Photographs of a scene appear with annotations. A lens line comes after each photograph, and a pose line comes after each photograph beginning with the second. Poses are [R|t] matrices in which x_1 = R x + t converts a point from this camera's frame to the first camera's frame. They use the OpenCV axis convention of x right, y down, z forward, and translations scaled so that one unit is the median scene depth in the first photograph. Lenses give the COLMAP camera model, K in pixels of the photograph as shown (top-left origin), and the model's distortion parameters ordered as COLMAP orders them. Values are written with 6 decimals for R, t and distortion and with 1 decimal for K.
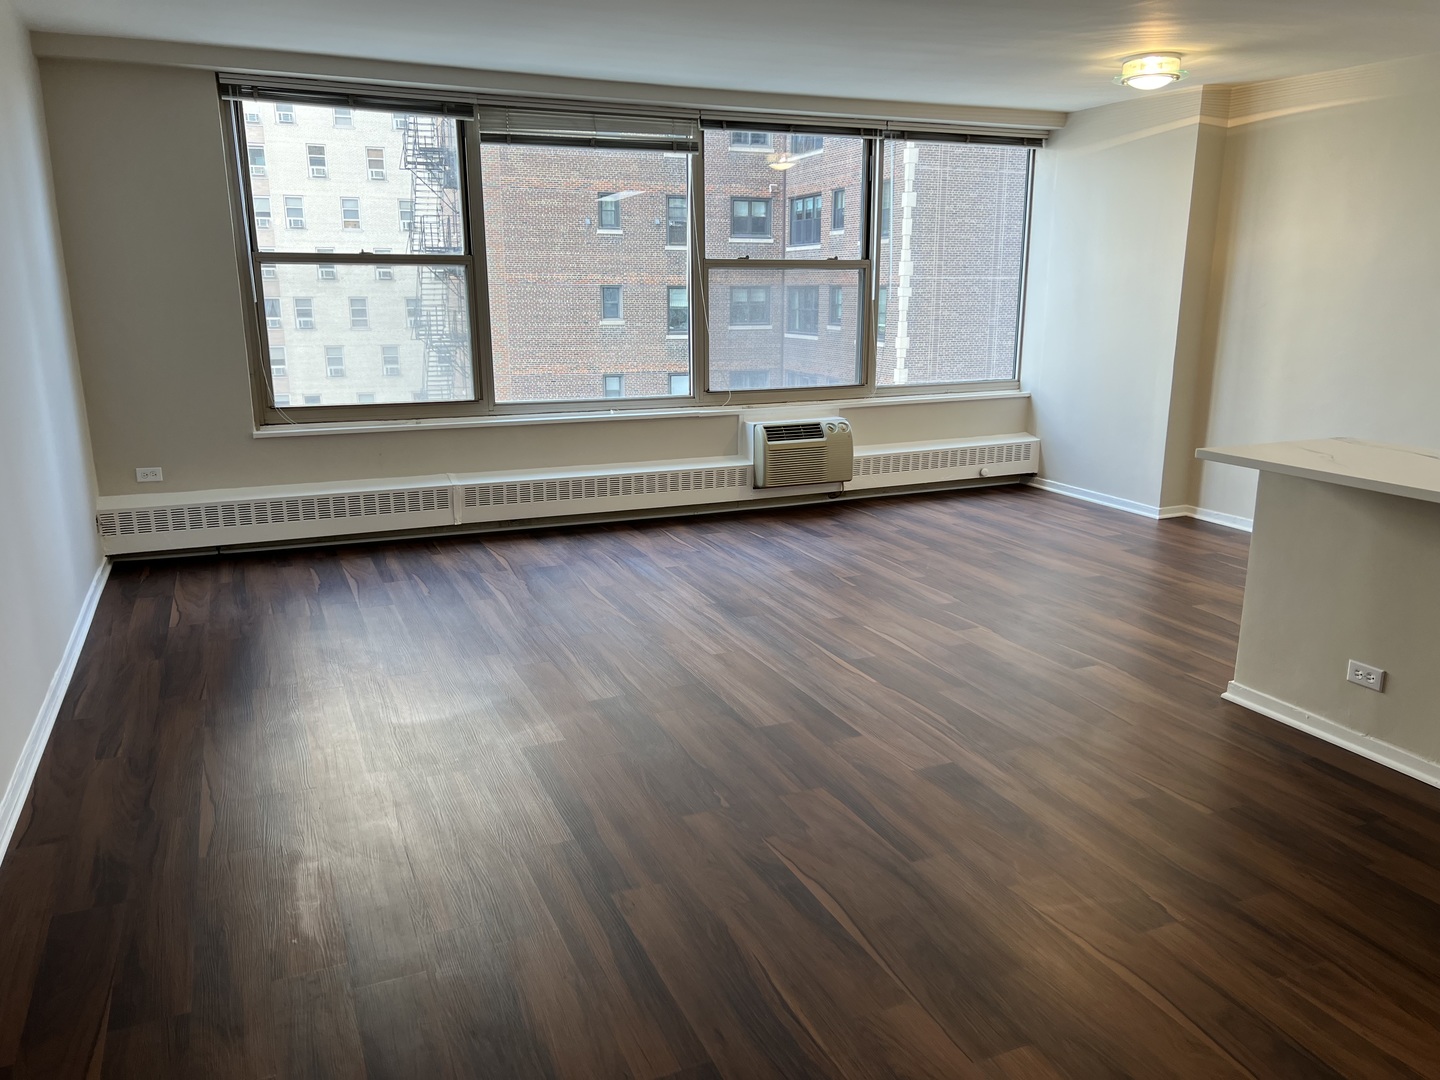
lens RADIAL K [[1082.9, 0, 726.5], [0, 1082.9, 550.3], [0, 0, 1]] dist [0.050131, -0.045197]
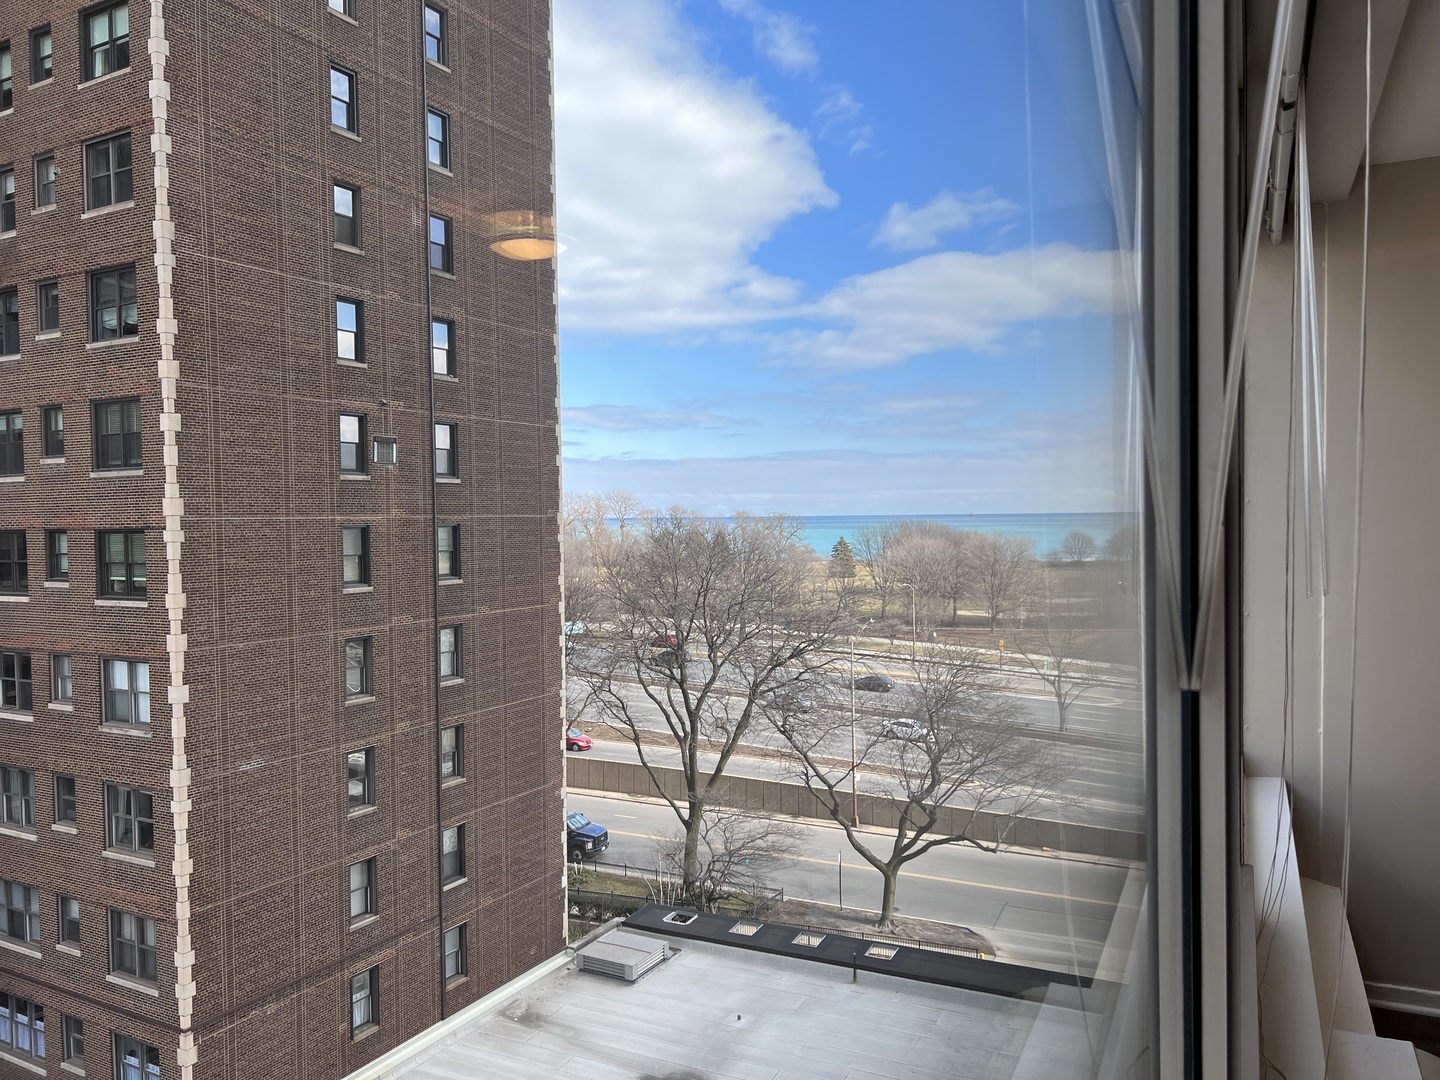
lens RADIAL K [[1082.9, 0, 719.7], [0, 1082.9, 550.3], [0, 0, 1]] dist [0.050131, -0.045197]
pose [[0.767547, -0.031636, 0.640211, -0.034624], [0.165345, 0.974752, -0.150064, -0.047571], [-0.619300, 0.221037, 0.753399, 0.178408]]
